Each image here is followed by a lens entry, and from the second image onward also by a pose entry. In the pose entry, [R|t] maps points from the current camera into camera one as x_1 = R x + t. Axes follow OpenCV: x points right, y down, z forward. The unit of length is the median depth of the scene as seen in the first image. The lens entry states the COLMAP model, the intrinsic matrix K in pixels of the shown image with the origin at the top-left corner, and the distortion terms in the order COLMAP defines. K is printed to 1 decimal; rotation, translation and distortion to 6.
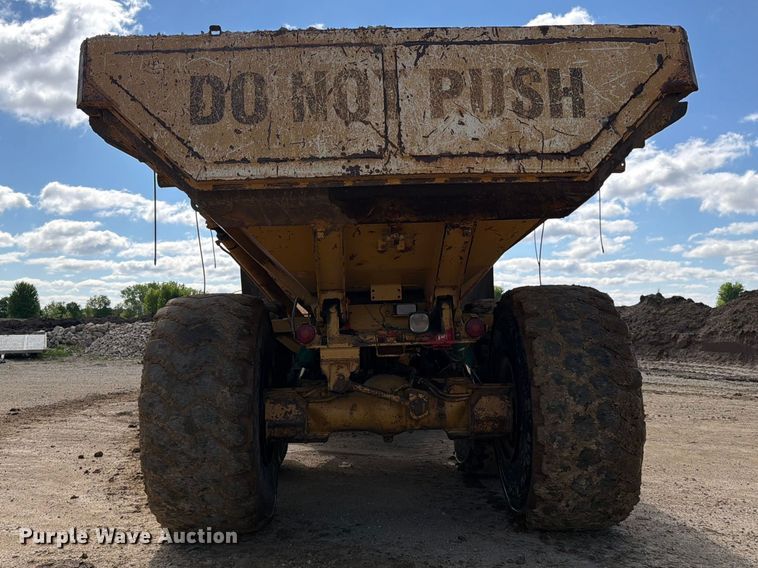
lens RADIAL K [[752.6, 0, 368.5], [0, 752.6, 293.6], [0, 0, 1]] dist [0.153298, -0.335358]
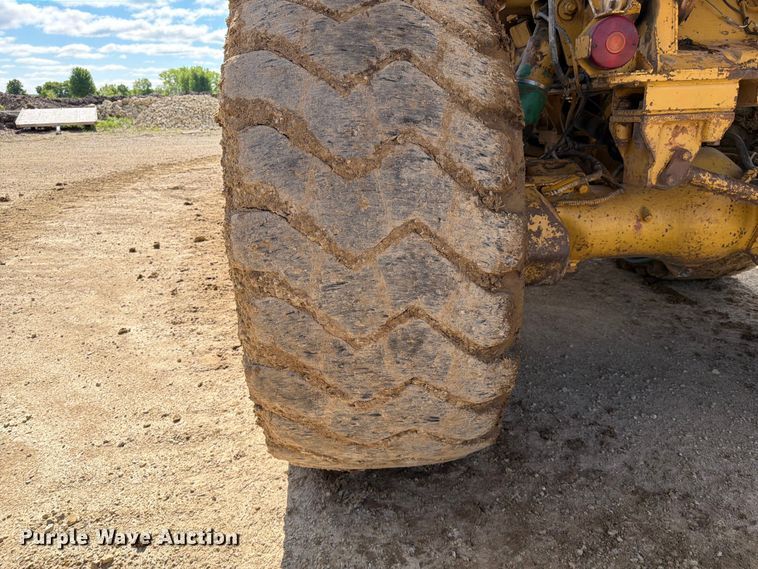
lens RADIAL K [[541.4, 0, 368.7], [0, 541.4, 281.4], [0, 0, 1]] dist [0.049734, -0.063830]
pose [[0.999462, -0.021021, 0.025175, -0.216140], [0.010842, 0.936204, 0.351290, 0.066303], [-0.030953, -0.350828, 0.935928, 0.678417]]
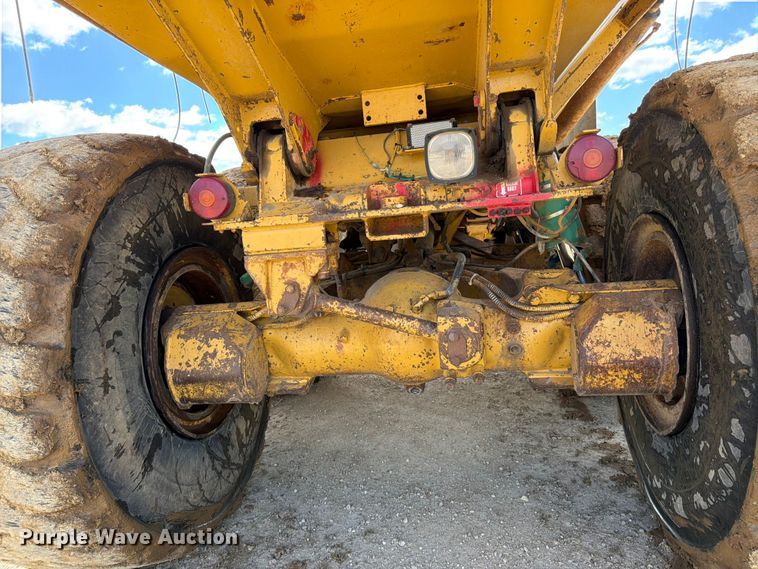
lens RADIAL K [[550.8, 0, 379.0], [0, 550.8, 284.5], [0, 0, 1]] dist [0.049490, -0.002524]
pose [[0.982052, -0.034806, -0.185369, 0.080177], [0.067603, 0.982481, 0.173669, 0.051435], [0.176077, -0.183083, 0.967201, 0.659867]]
